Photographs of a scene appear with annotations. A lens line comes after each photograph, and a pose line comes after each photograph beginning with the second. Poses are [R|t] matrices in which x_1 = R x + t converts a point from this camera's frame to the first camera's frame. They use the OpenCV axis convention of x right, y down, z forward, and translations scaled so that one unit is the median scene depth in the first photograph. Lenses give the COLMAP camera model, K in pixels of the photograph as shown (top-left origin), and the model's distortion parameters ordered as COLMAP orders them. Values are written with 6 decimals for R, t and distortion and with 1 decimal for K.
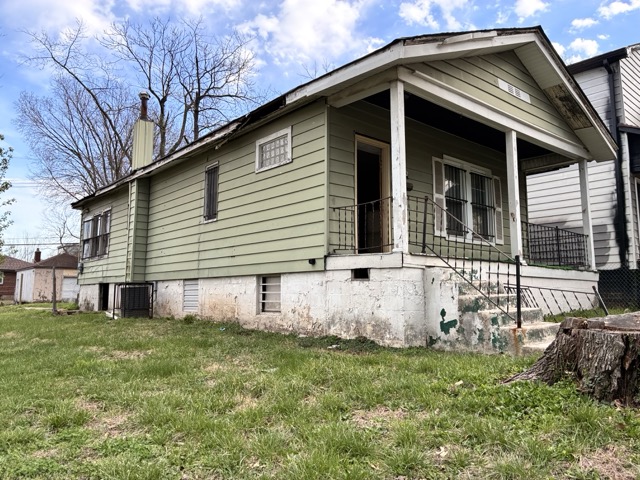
lens RADIAL K [[491.1, 0, 320.0], [0, 491.1, 240.0], [0, 0, 1]] dist [0.002069, -0.001597]
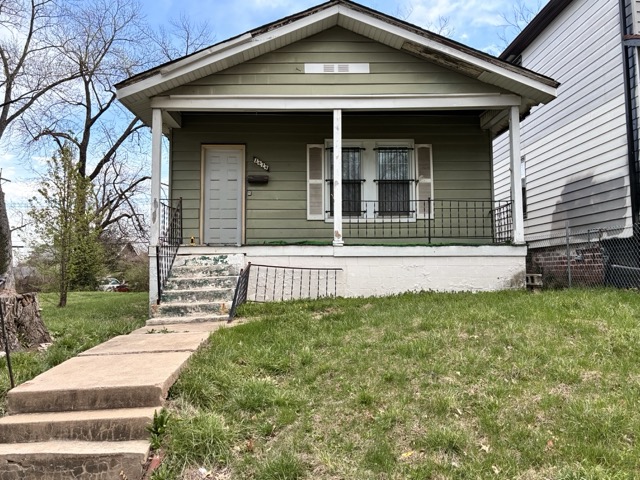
lens RADIAL K [[499.2, 0, 319.5], [0, 499.2, 230.8], [0, 0, 1]] dist [0.000158, -0.004131]
pose [[0.779731, -0.065834, -0.622644, 0.889410], [0.082380, 0.996599, -0.002209, 0.018345], [0.620672, -0.049571, 0.782502, 0.169215]]
